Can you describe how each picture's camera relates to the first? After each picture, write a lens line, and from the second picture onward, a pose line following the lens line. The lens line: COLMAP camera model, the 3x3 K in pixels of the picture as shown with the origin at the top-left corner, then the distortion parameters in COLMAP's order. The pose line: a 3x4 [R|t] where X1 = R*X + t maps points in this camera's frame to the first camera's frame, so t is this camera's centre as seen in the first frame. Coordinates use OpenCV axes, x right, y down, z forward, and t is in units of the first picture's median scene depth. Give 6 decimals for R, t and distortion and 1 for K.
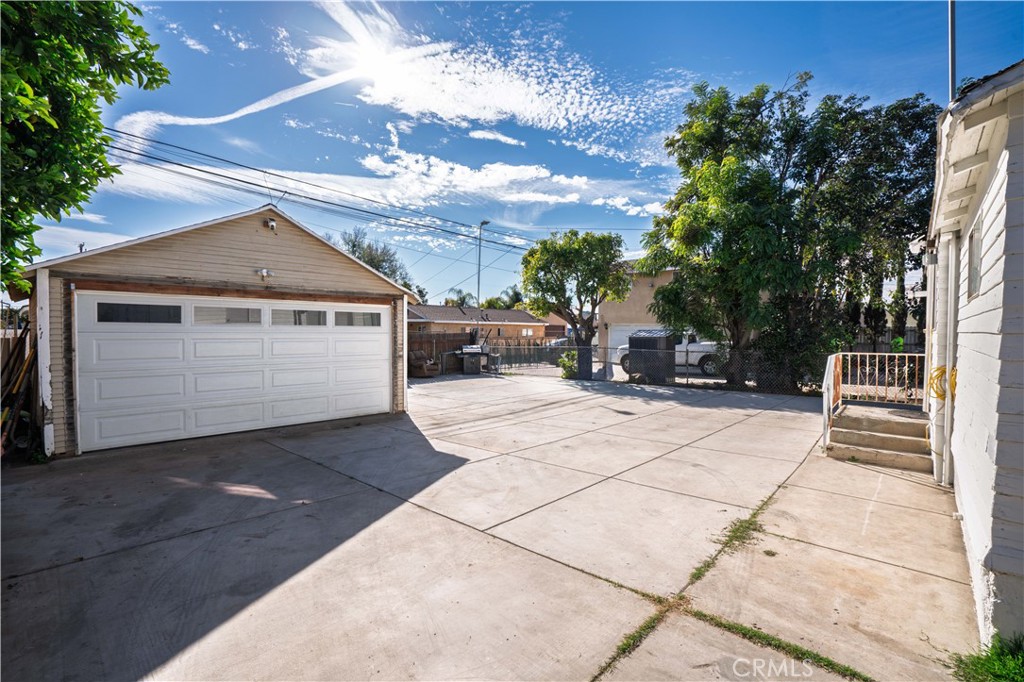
lens RADIAL K [[466.1, 0, 515.2], [0, 466.1, 340.8], [0, 0, 1]] dist [-0.014028, 0.001991]
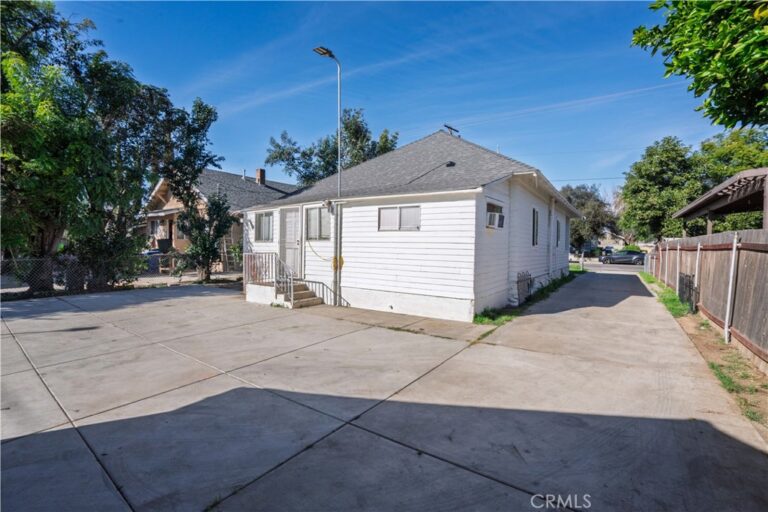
lens RADIAL K [[349.6, 0, 383.5], [0, 349.6, 258.4], [0, 0, 1]] dist [-0.014028, 0.001991]
pose [[-0.136600, -0.031827, 0.990115, -0.975633], [-0.002627, 0.999492, 0.031766, 0.007373], [-0.990623, 0.001738, -0.136614, 1.097686]]
